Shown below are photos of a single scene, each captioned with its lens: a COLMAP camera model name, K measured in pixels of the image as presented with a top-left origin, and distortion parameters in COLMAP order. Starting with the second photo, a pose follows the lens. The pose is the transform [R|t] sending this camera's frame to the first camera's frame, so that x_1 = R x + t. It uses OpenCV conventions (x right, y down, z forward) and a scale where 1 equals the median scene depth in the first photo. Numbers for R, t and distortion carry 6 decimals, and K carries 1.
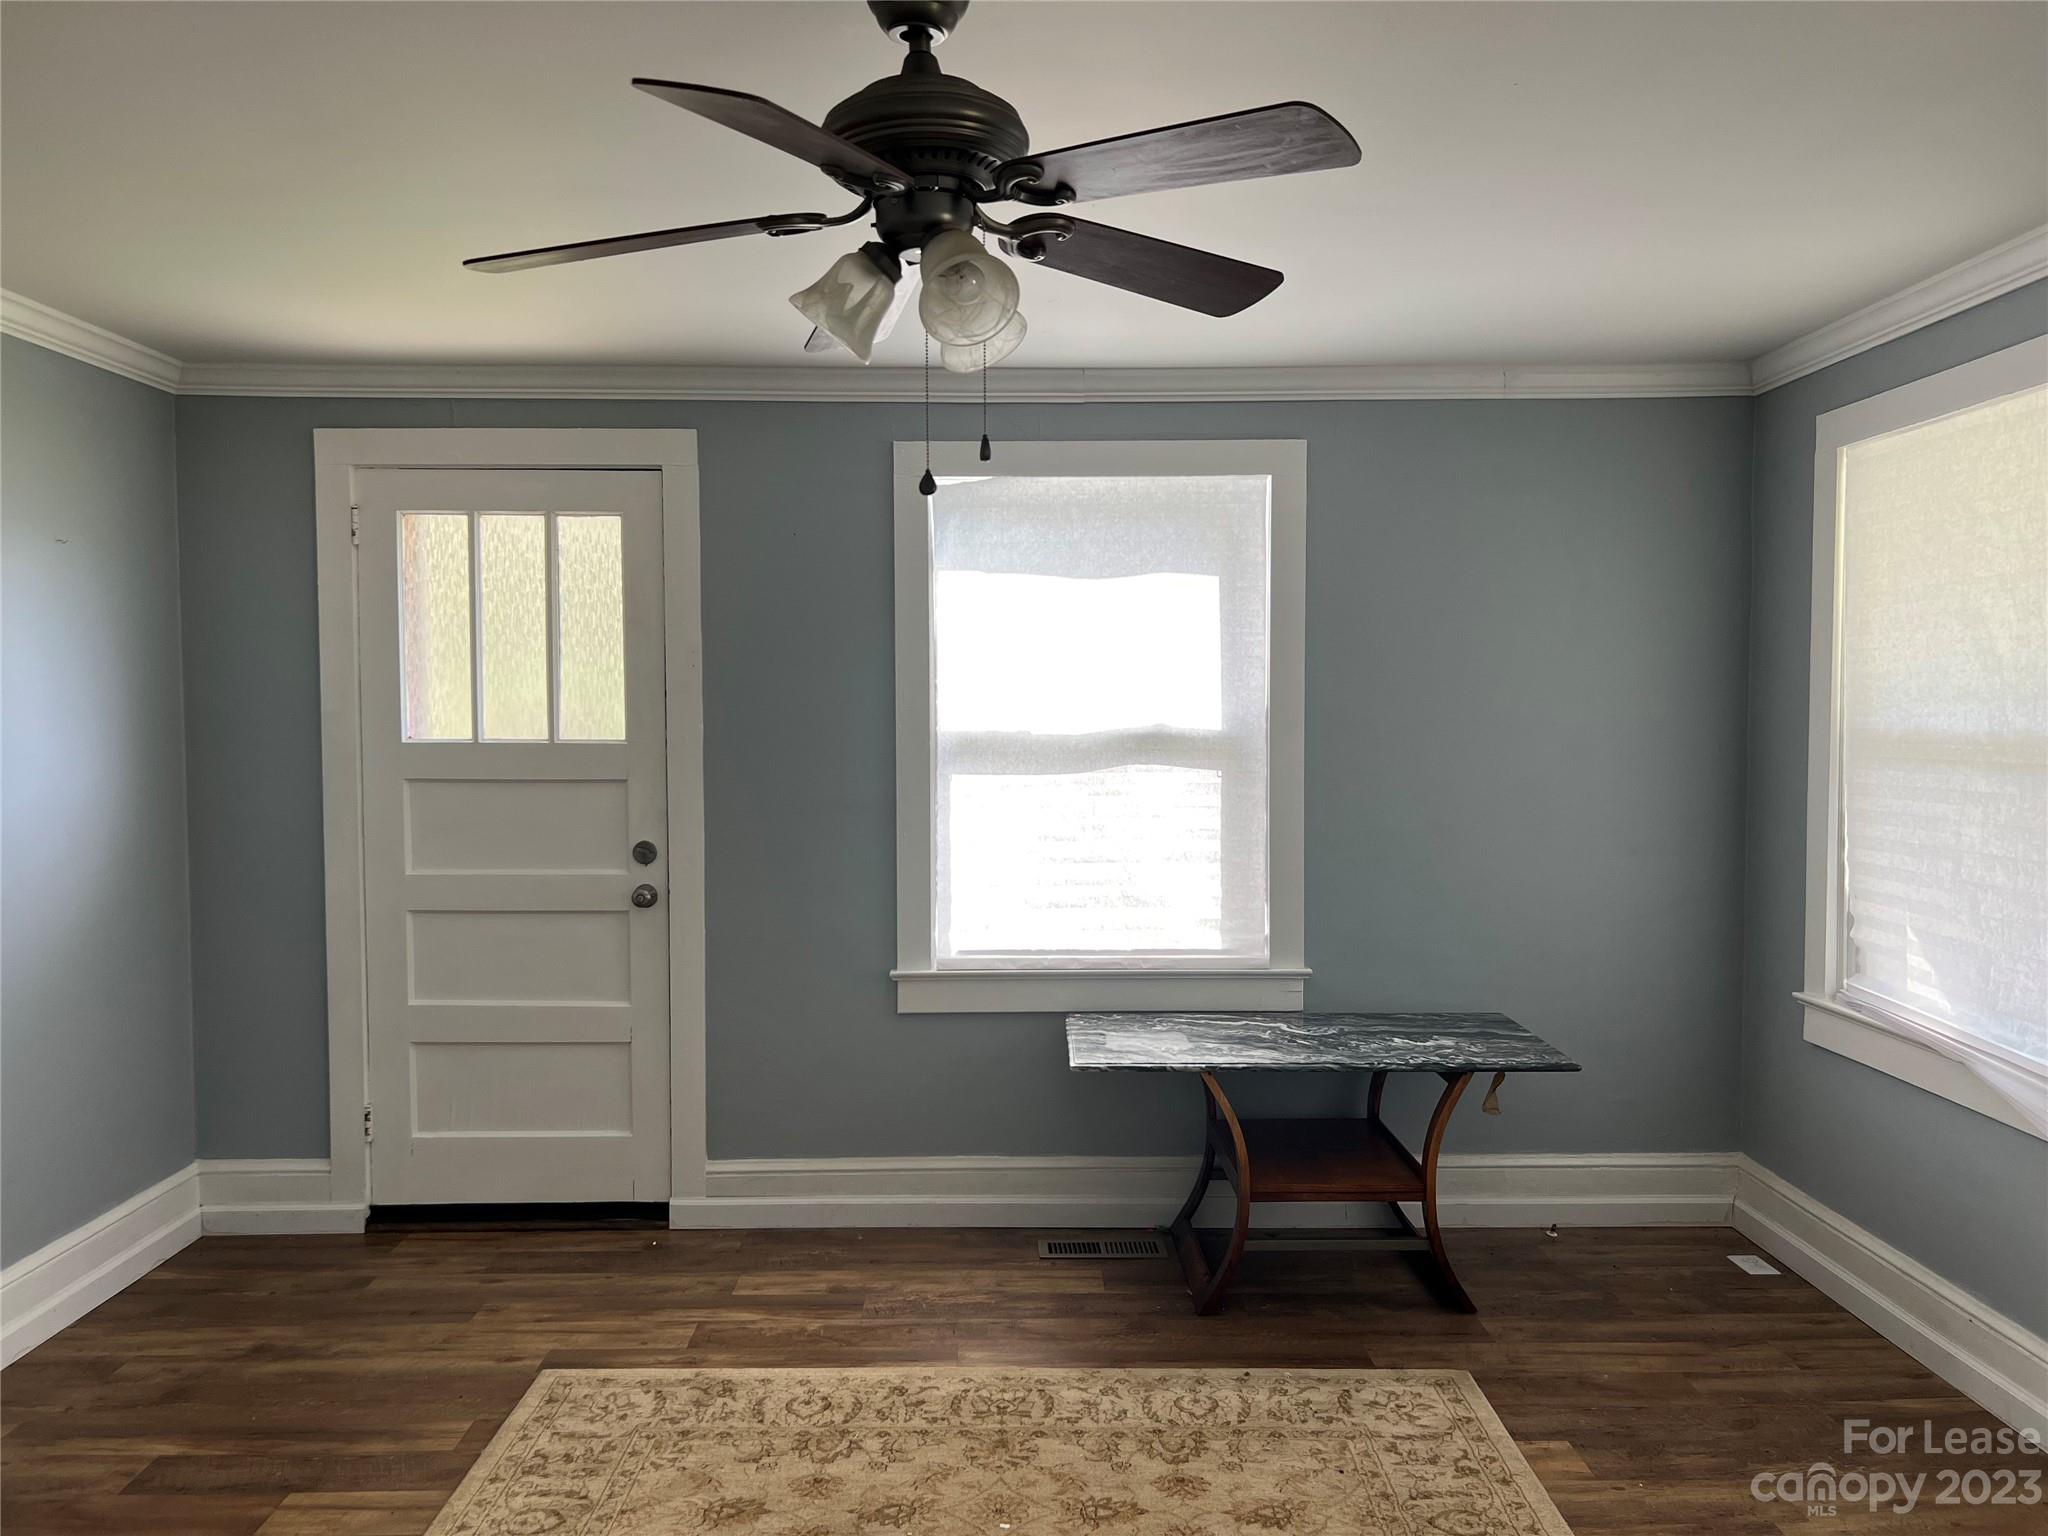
lens RADIAL K [[1549.1, 0, 1028.8], [0, 1549.1, 776.5], [0, 0, 1]] dist [0.013606, -0.010689]
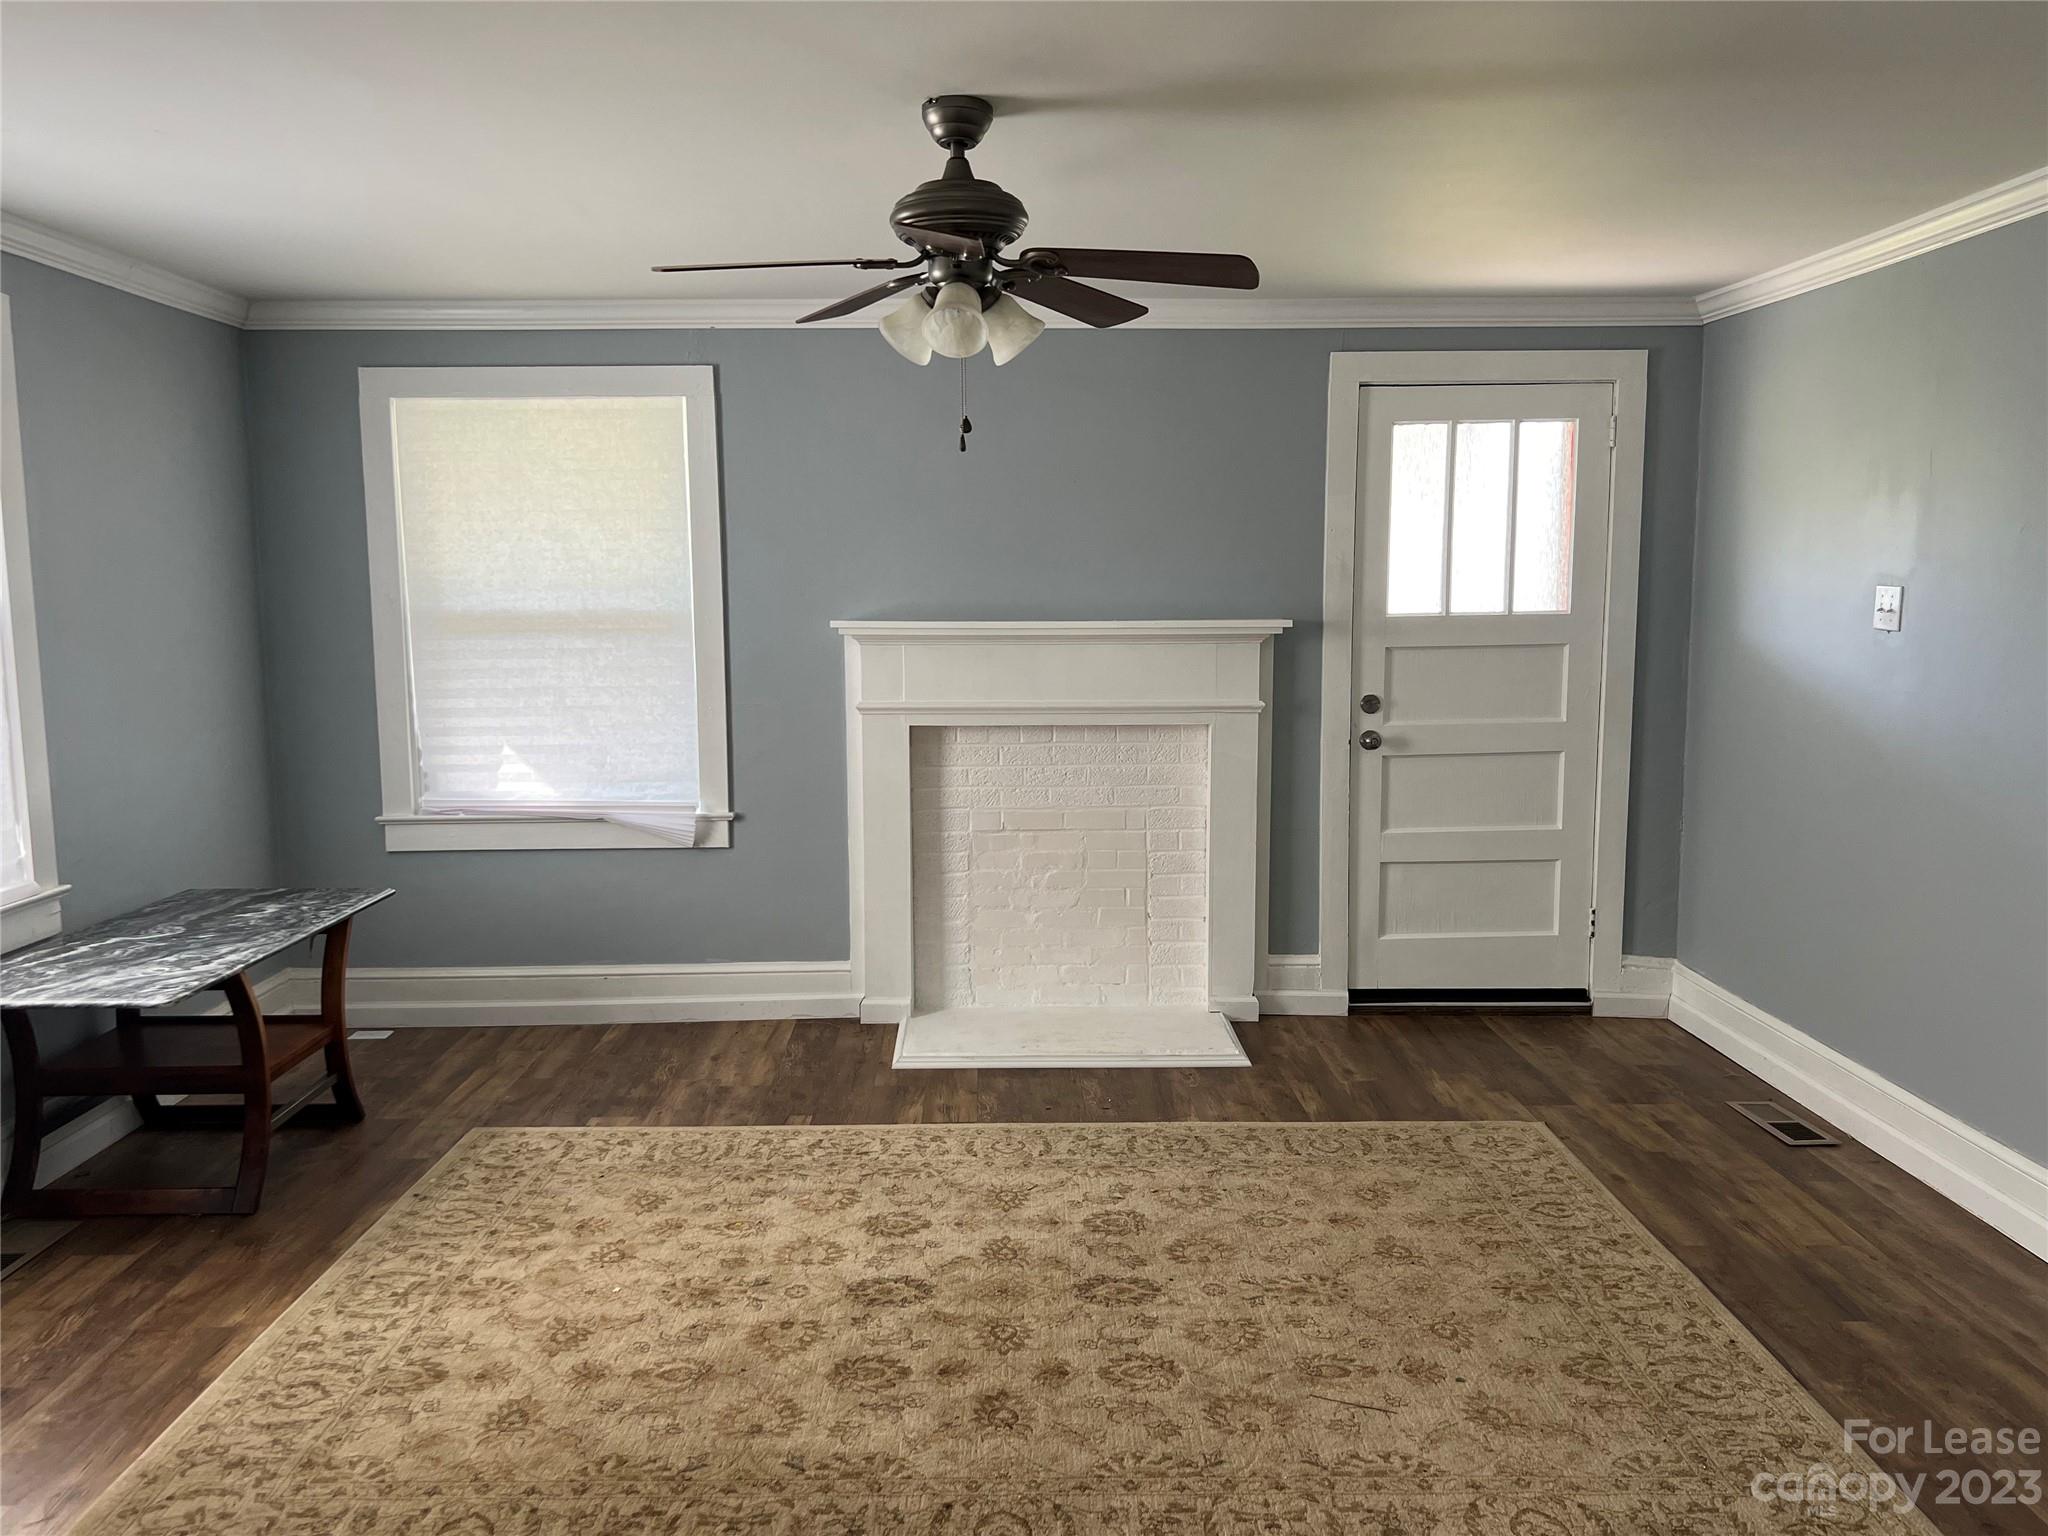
lens RADIAL K [[1549.1, 0, 1018.3], [0, 1549.1, 768.8], [0, 0, 1]] dist [0.013606, -0.010689]
pose [[0.004754, -0.120867, 0.992657, -0.935391], [0.056087, 0.991138, 0.120413, -0.032237], [-0.998415, 0.055103, 0.011491, 0.534064]]
